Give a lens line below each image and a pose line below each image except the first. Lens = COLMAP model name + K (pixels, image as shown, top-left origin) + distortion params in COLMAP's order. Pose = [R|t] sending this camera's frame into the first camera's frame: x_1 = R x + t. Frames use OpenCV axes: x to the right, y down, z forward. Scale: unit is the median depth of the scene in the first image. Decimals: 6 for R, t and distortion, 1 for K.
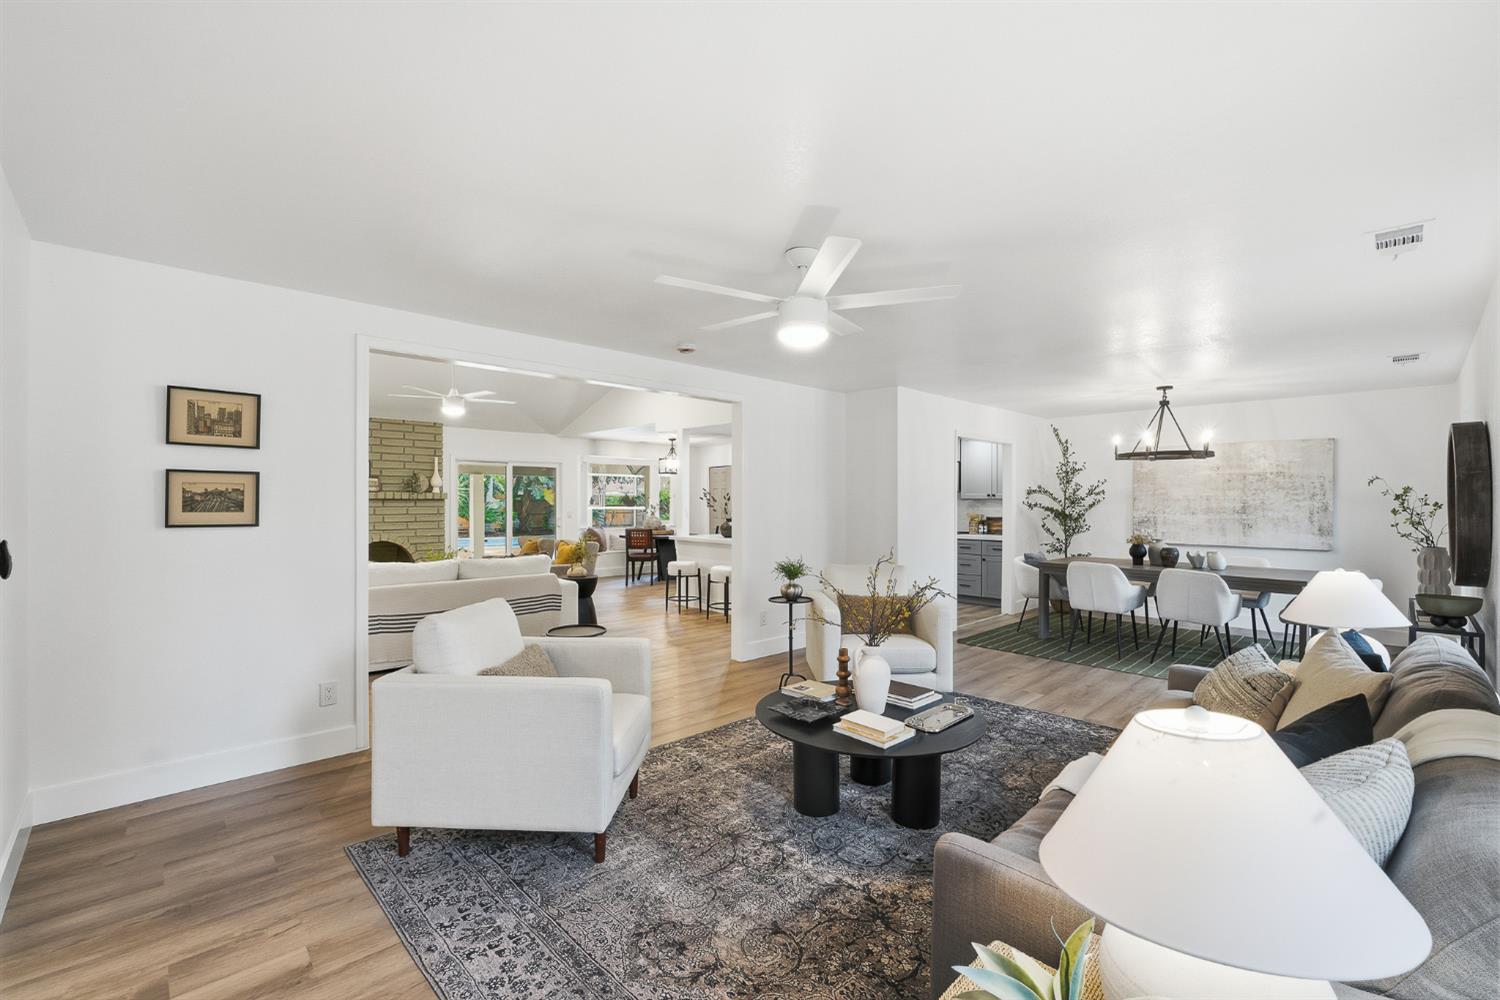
lens RADIAL K [[648.6, 0, 750.0], [0, 648.6, 500.0], [0, 0, 1]] dist [0.000632, 0.000181]
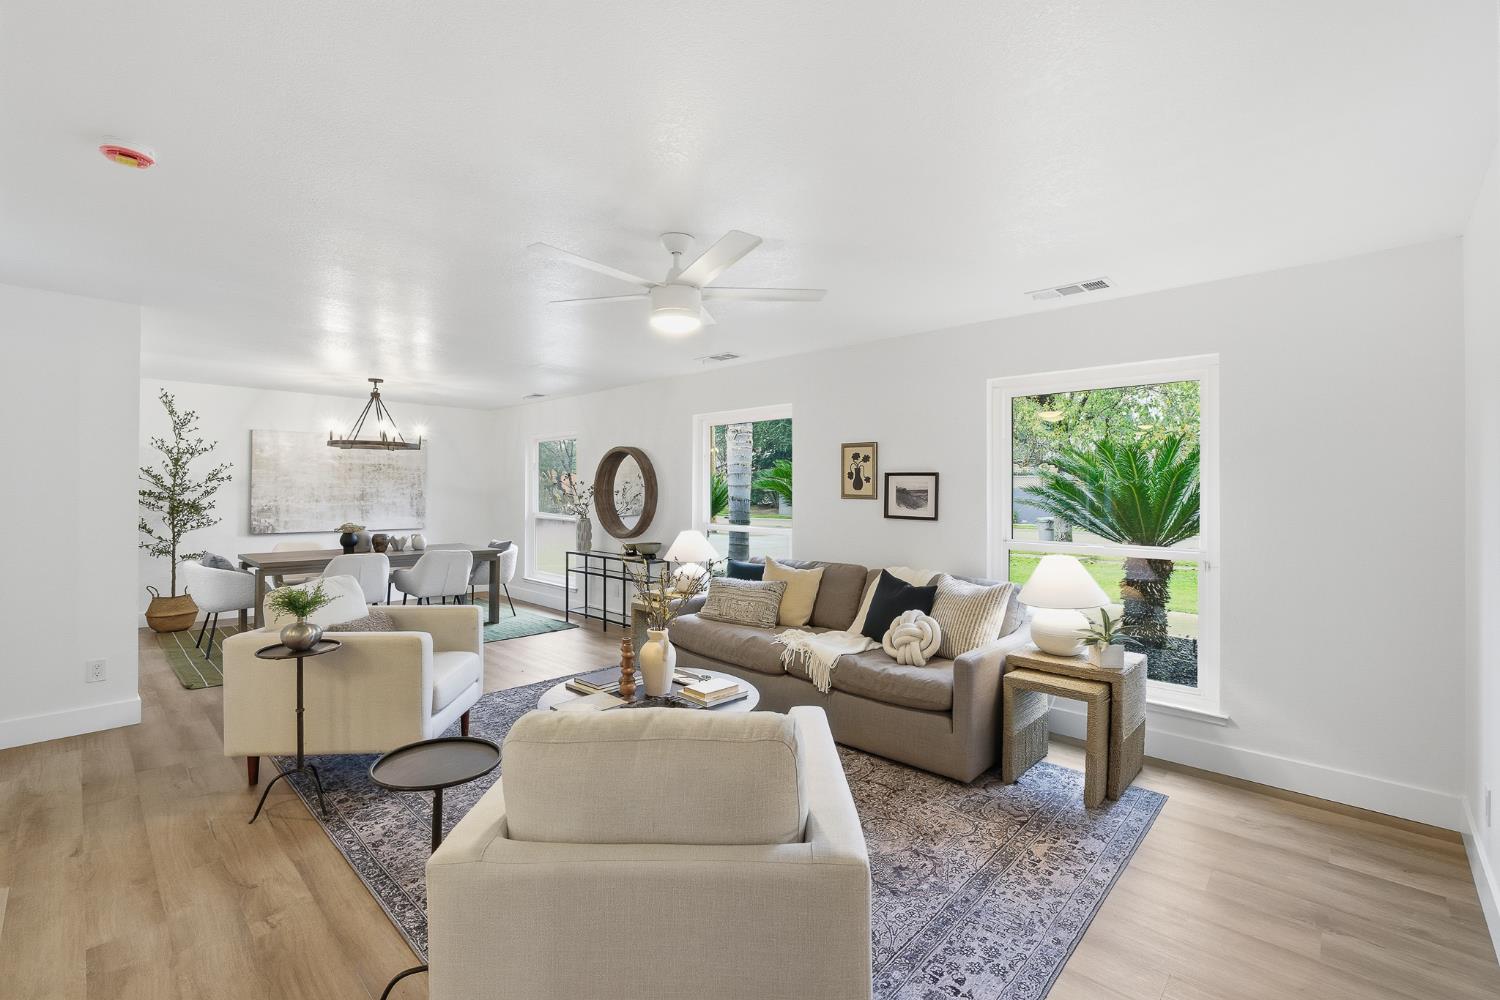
lens RADIAL K [[647.0, 0, 750.0], [0, 647.0, 500.0], [0, 0, 1]] dist [-0.001945, -0.000146]
pose [[-0.046772, -0.015435, 0.998786, -0.426786], [-0.008219, 0.999853, 0.015066, -0.001824], [-0.998872, -0.007504, -0.046892, 0.447846]]
